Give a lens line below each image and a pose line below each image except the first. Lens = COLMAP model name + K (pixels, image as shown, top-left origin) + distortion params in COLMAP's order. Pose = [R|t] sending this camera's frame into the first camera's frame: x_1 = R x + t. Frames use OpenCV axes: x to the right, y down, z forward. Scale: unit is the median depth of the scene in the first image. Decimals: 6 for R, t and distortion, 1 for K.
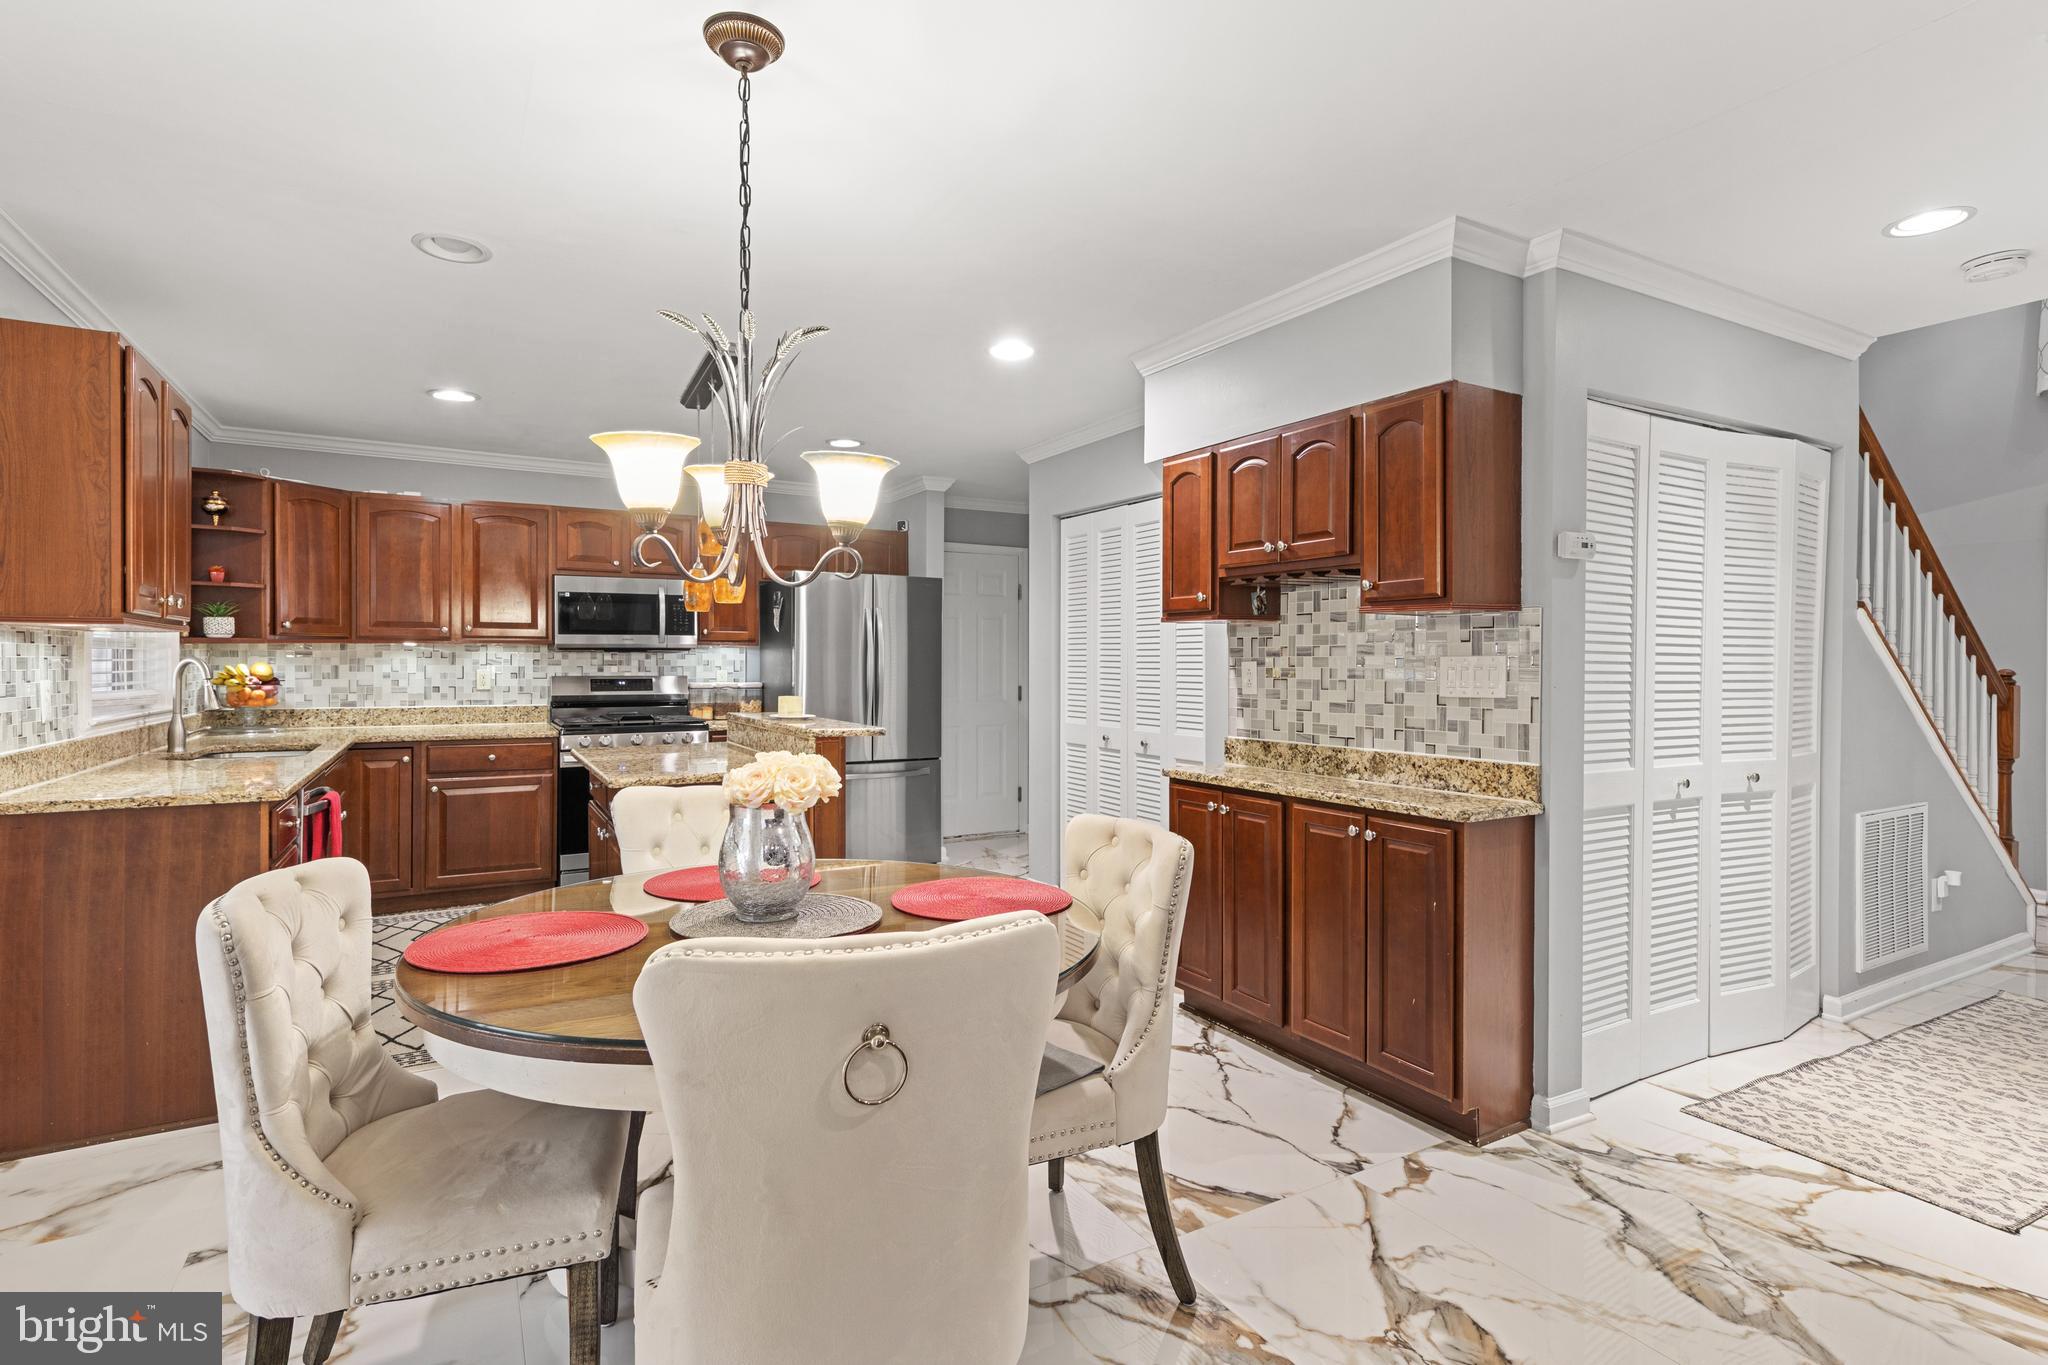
lens RADIAL K [[988.3, 0, 1027.1], [0, 988.3, 668.7], [0, 0, 1]] dist [0.004666, -0.000603]
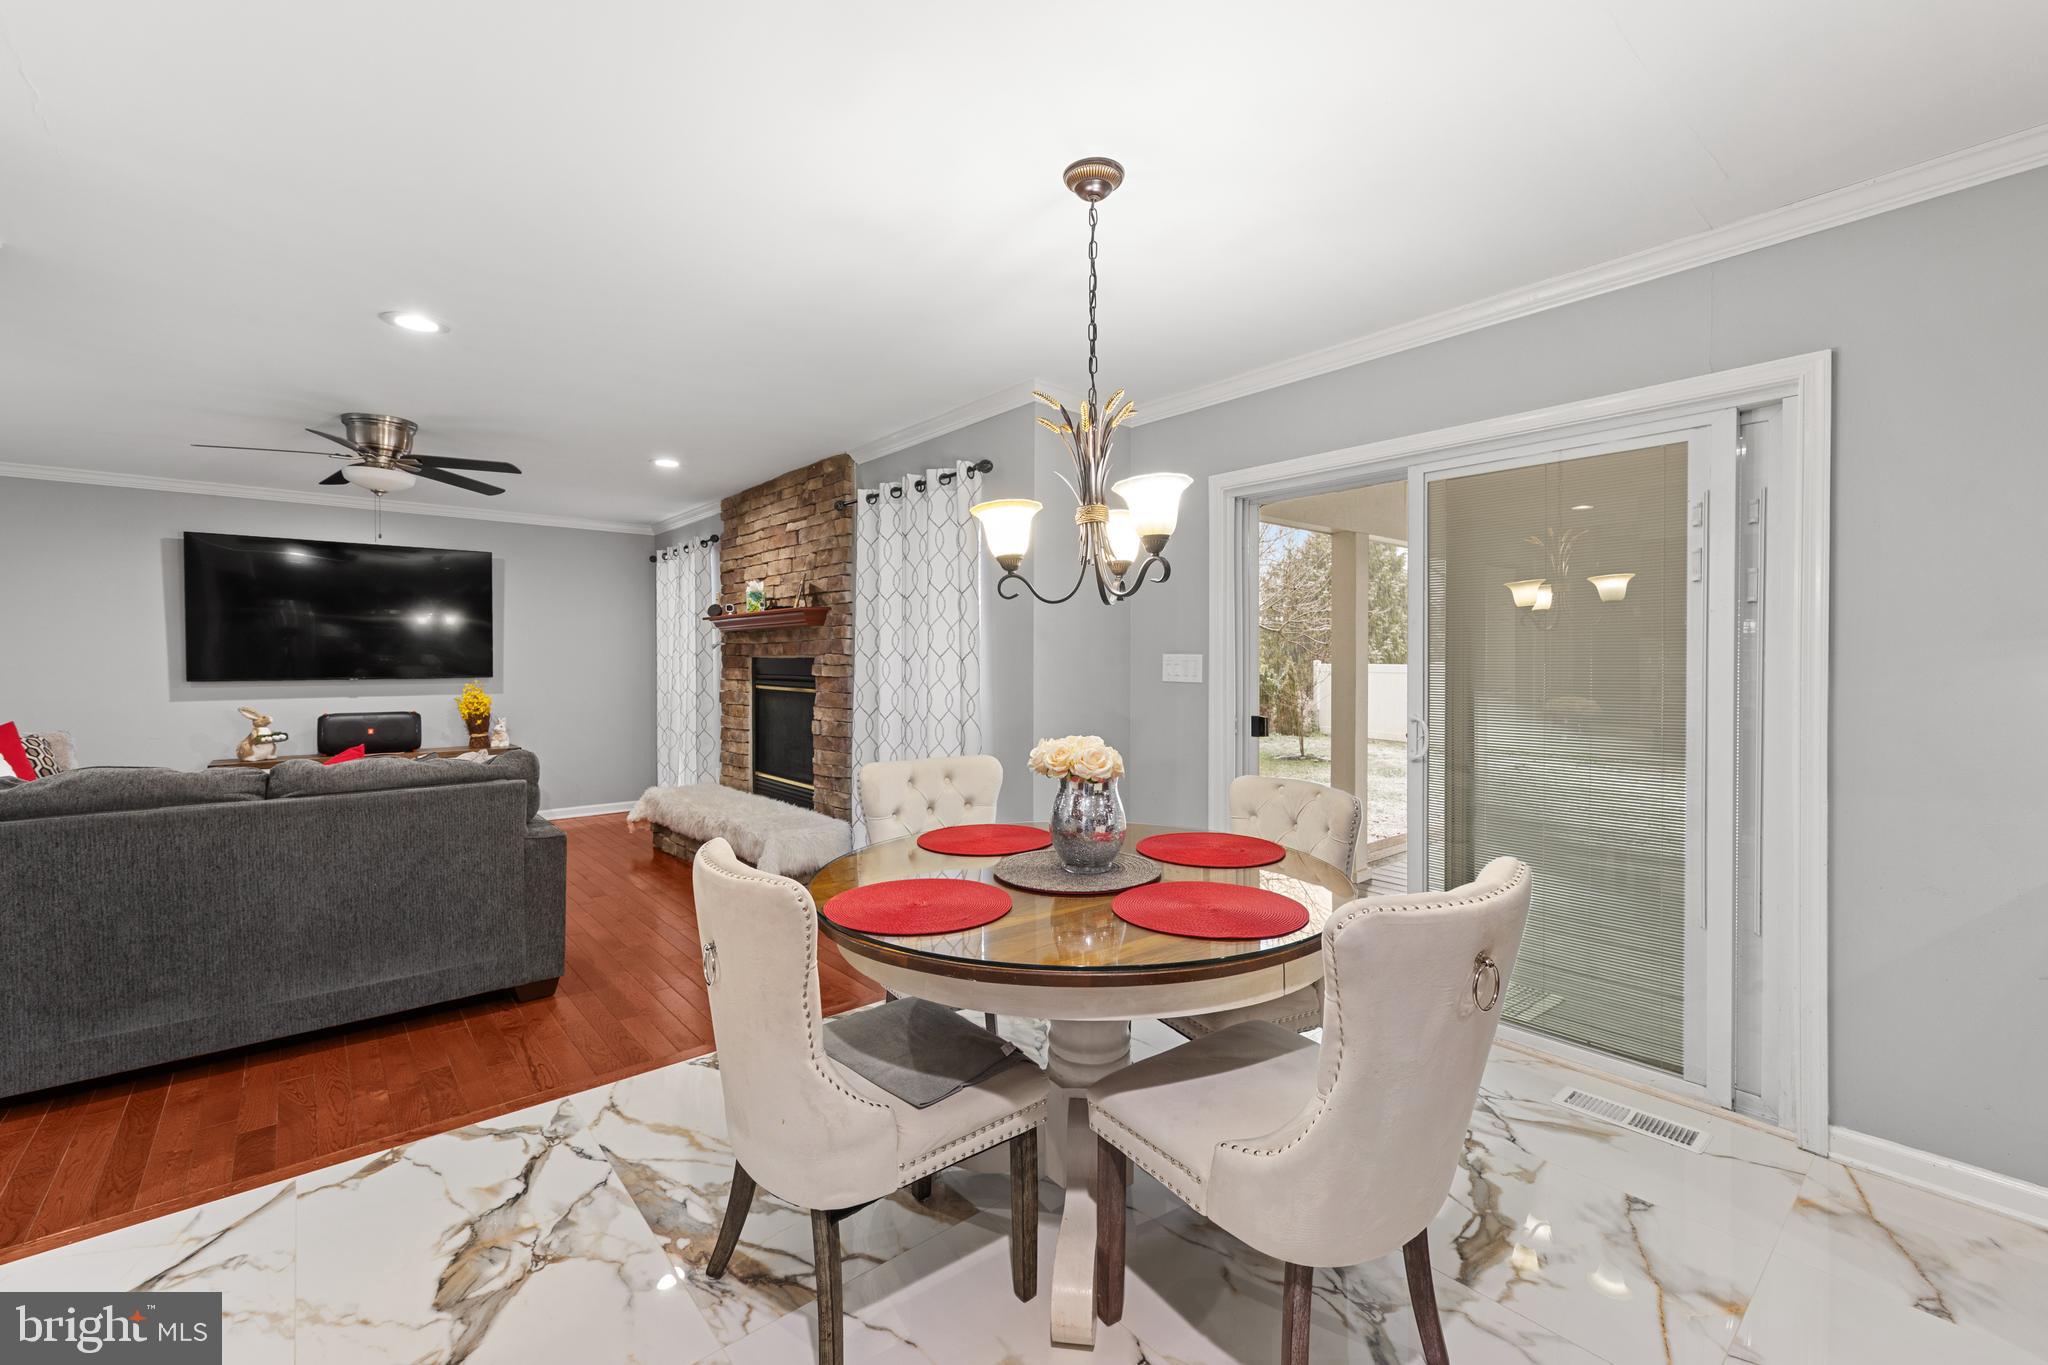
lens RADIAL K [[849.3, 0, 1022.8], [0, 849.3, 670.0], [0, 0, 1]] dist [0.000691, -0.000393]
pose [[-0.982981, 0.001620, -0.183701, 0.002933], [-0.000889, 0.999907, 0.013573, -0.003677], [0.183706, 0.013506, -0.982888, 0.772945]]
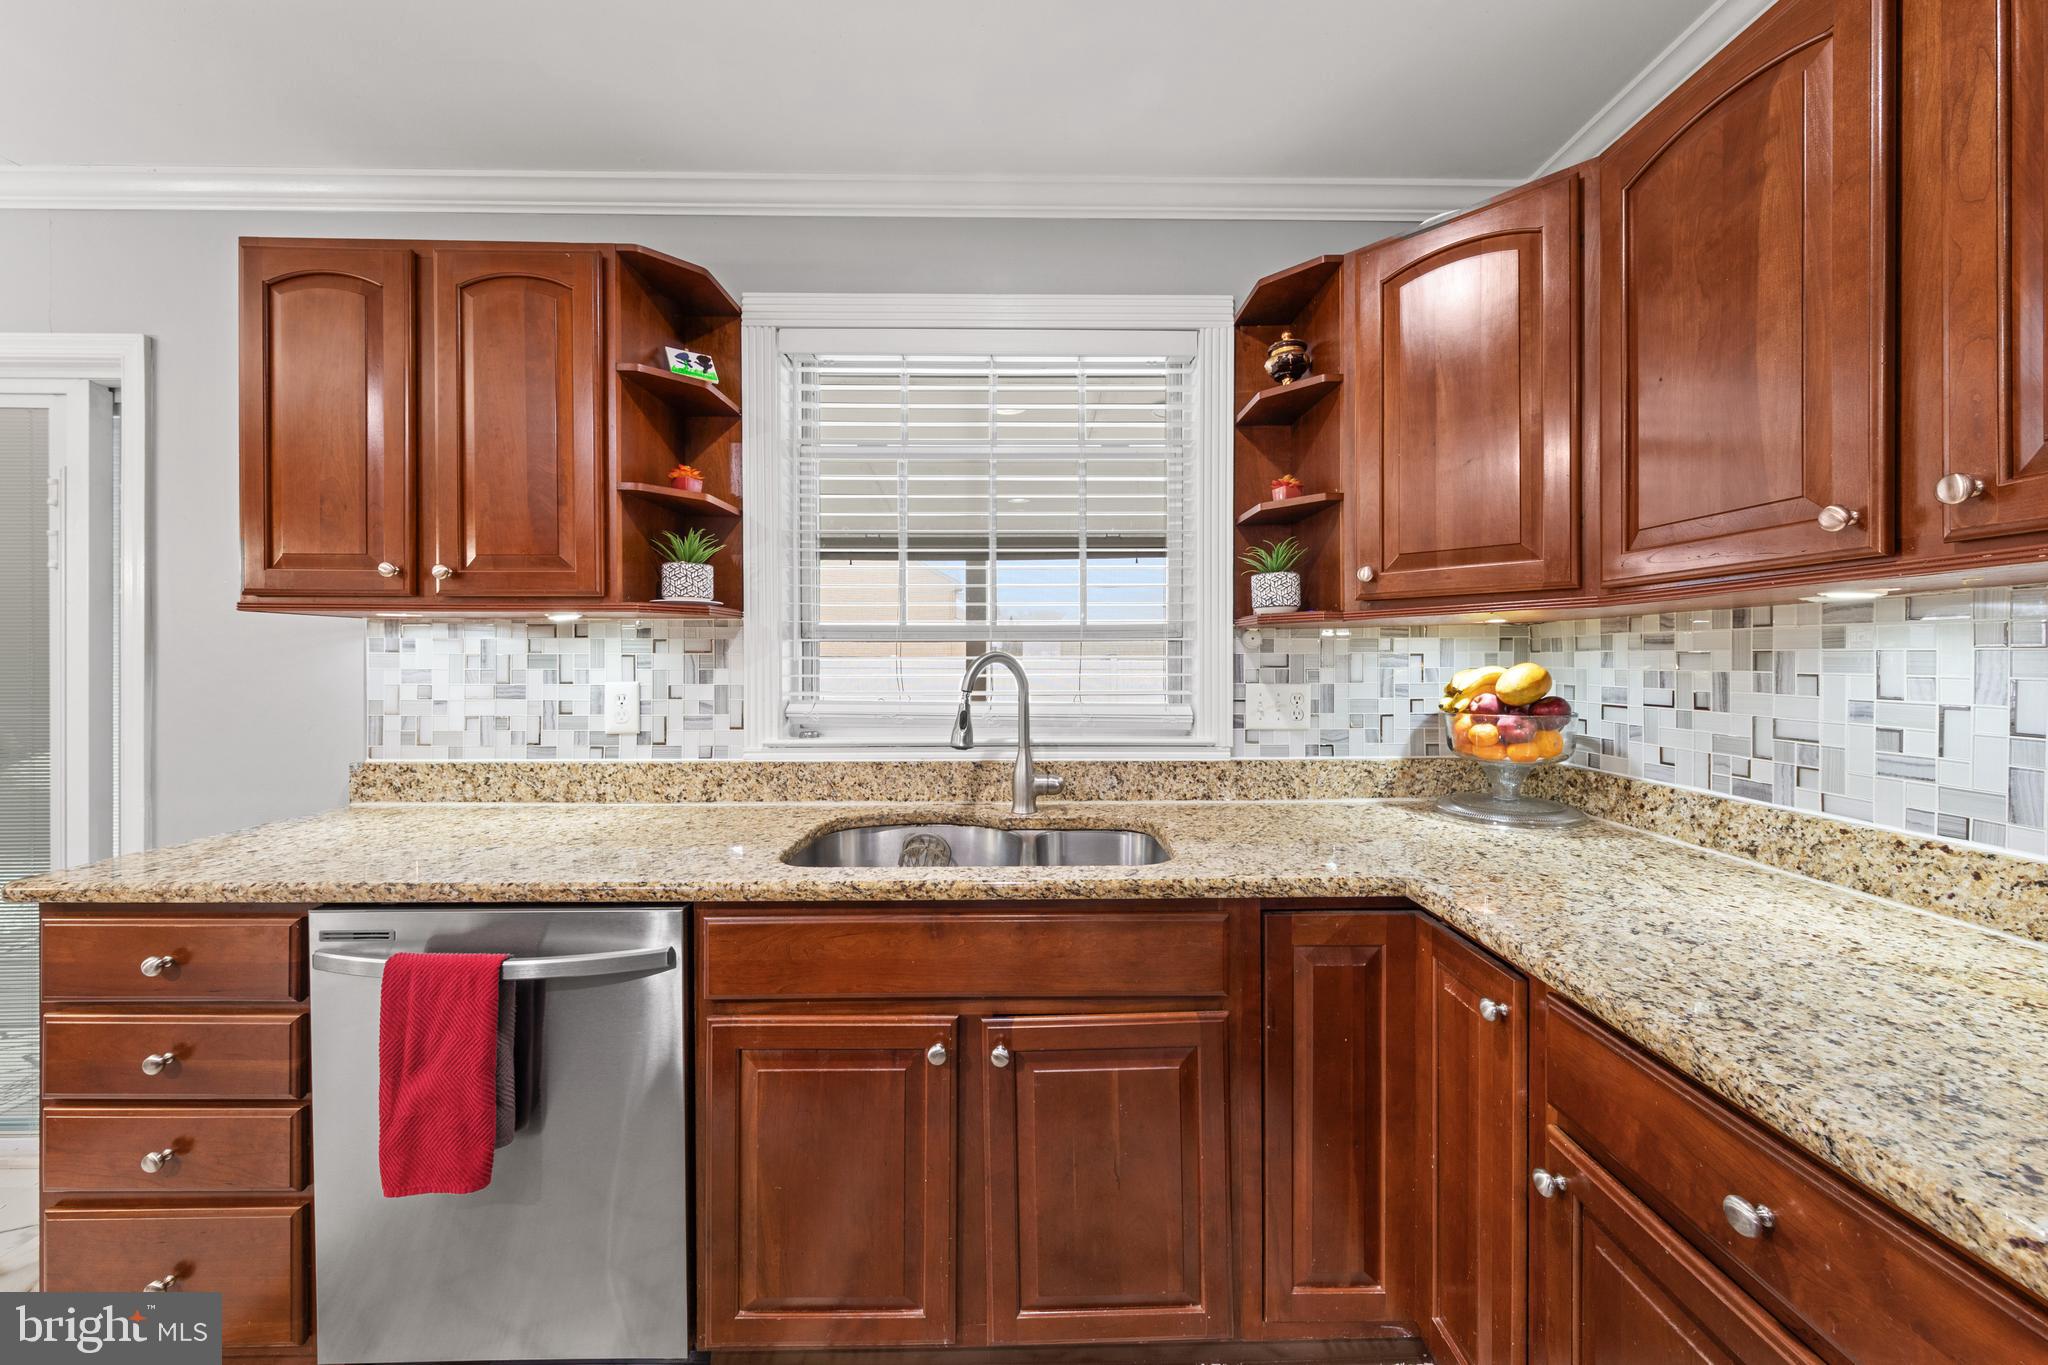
lens RADIAL K [[748.9, 0, 1038.3], [0, 748.9, 660.1], [0, 0, 1]] dist [0.000804, 0.000061]
pose [[-0.482757, -0.000736, -0.875754, -0.376957], [-0.008311, 0.999958, 0.003741, -0.007223], [0.875715, 0.009085, -0.482743, 0.982110]]
